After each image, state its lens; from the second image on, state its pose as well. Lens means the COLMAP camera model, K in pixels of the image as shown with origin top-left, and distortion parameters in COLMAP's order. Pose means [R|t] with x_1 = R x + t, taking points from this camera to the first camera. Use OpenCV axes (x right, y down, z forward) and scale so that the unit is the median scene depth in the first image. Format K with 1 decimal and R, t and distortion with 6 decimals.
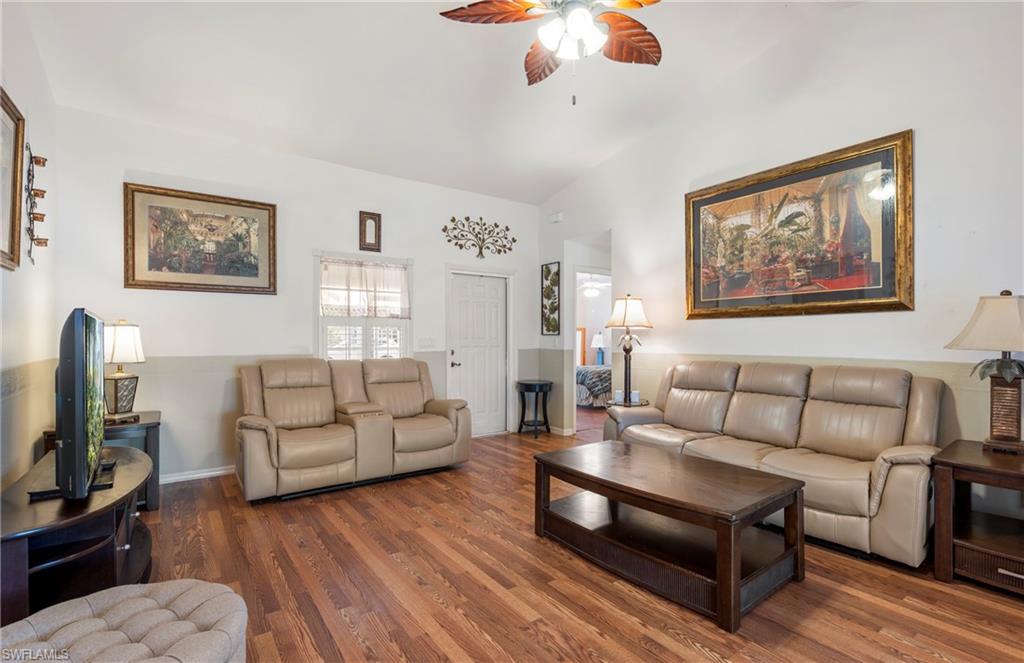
lens RADIAL K [[471.3, 0, 515.5], [0, 471.3, 335.6], [0, 0, 1]] dist [0.000056, 0.000006]
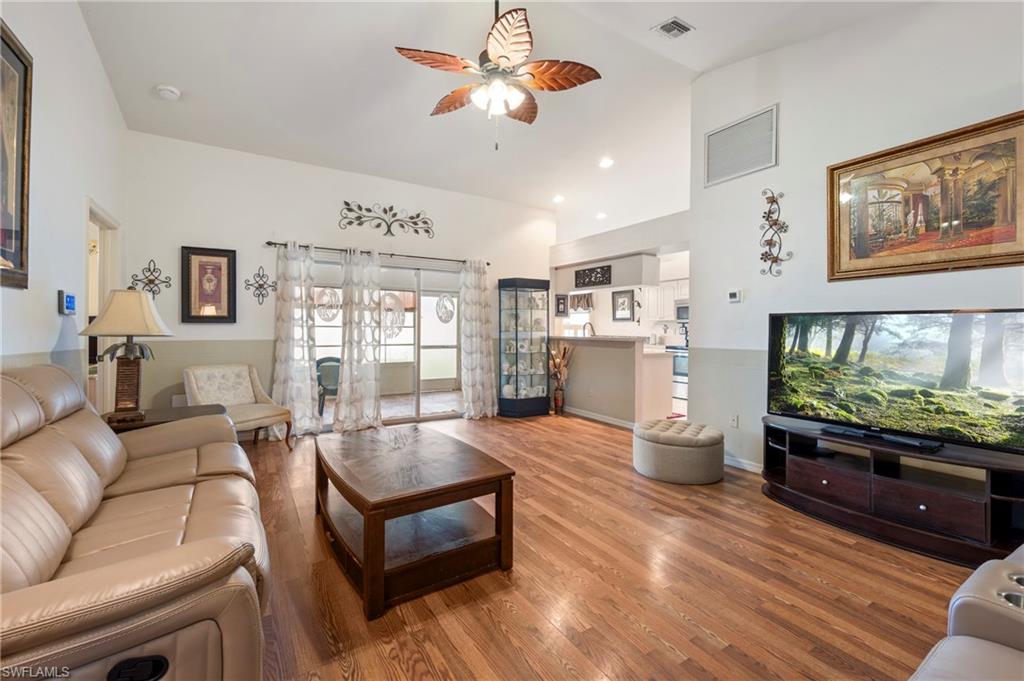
lens RADIAL K [[402.3, 0, 517.7], [0, 402.3, 330.3], [0, 0, 1]] dist [-0.000529, -0.000025]
pose [[-0.997989, -0.007016, 0.063005, -0.006809], [-0.006636, 0.999958, 0.006253, 0.007373], [-0.063046, 0.005823, -0.997994, 1.458196]]
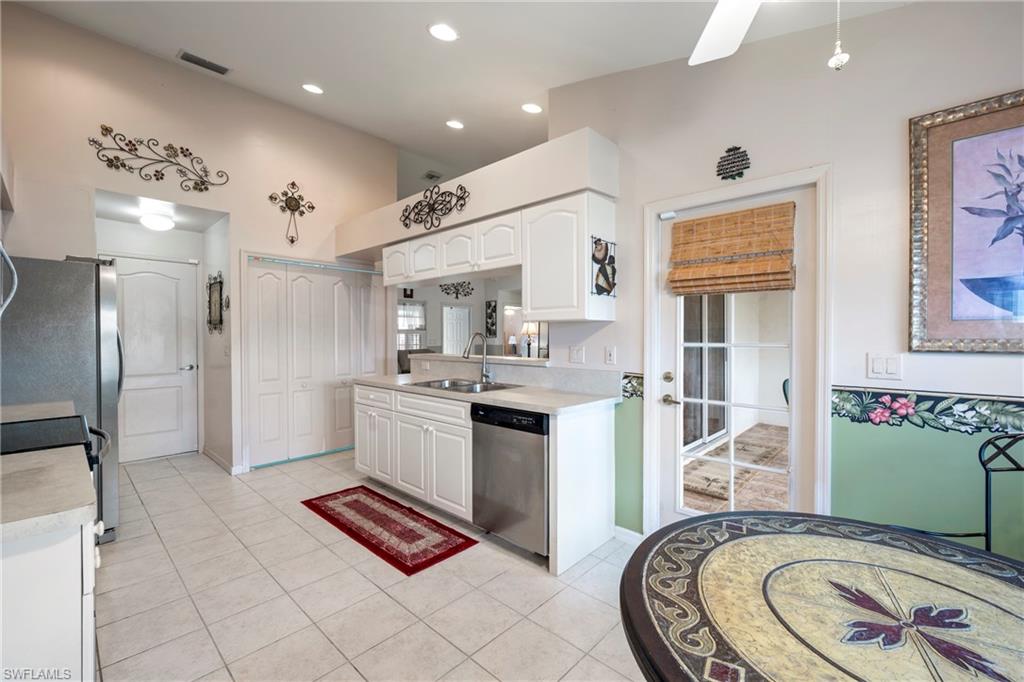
lens RADIAL K [[426.9, 0, 512.0], [0, 426.9, 339.4], [0, 0, 1]] dist [0.000041, 0.000008]
pose [[0.981766, -0.005332, 0.190021, -0.187779], [0.003370, 0.999938, 0.010648, -0.011584], [-0.190065, -0.009813, 0.981722, -0.808547]]
